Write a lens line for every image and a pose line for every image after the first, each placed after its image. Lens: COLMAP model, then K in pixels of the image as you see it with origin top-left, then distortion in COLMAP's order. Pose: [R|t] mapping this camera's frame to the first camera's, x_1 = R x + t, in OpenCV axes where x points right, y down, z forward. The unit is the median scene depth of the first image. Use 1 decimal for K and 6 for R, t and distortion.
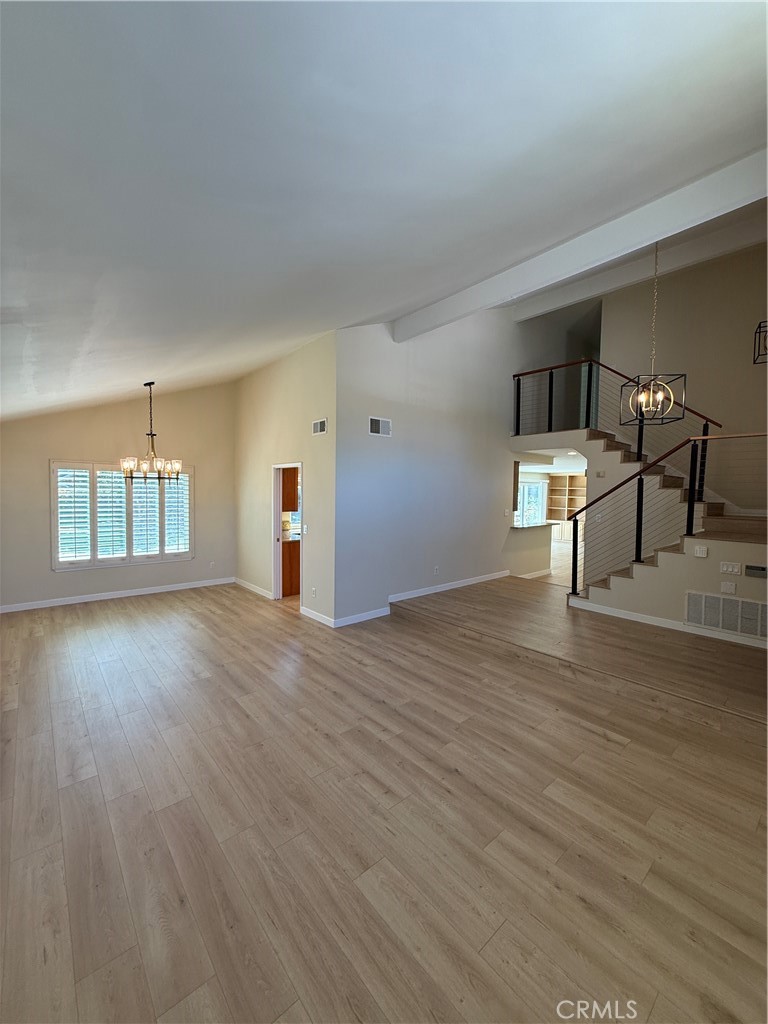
lens RADIAL K [[408.4, 0, 384.2], [0, 408.4, 508.4], [0, 0, 1]] dist [-0.000560, -0.000028]
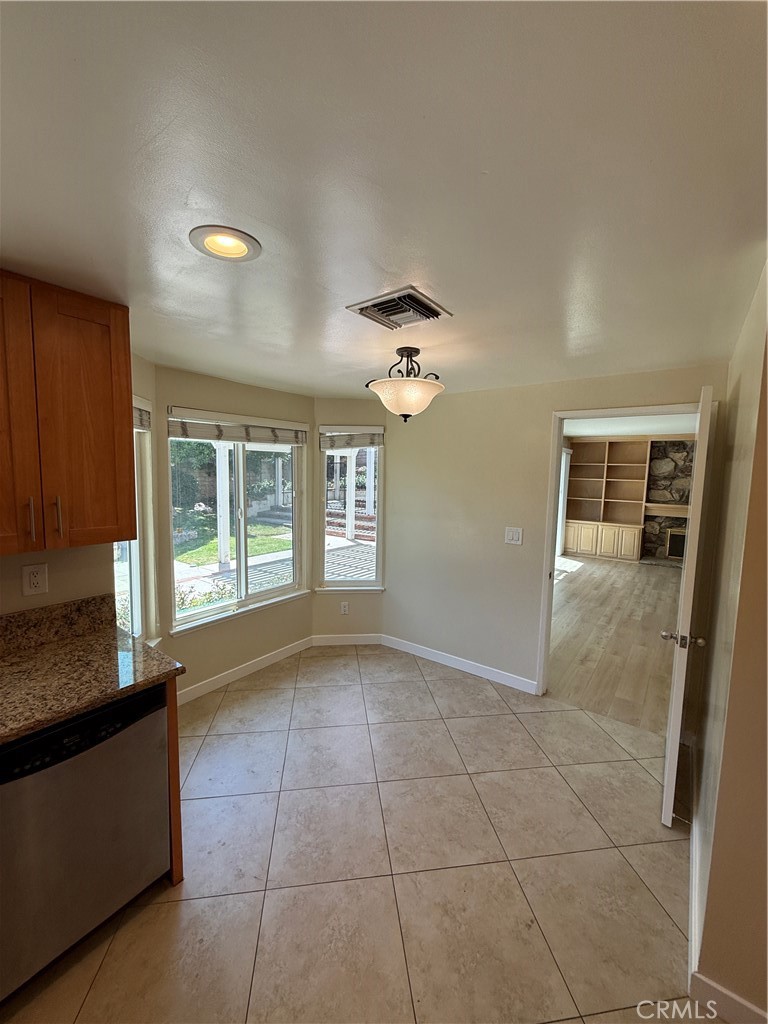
lens RADIAL K [[408.4, 0, 384.2], [0, 408.4, 508.4], [0, 0, 1]] dist [-0.000560, -0.000028]
pose [[0.977399, -0.010396, 0.211146, 0.075987], [-0.000530, 0.998666, 0.051624, -0.047317], [-0.211401, -0.050569, 0.976090, 1.401545]]
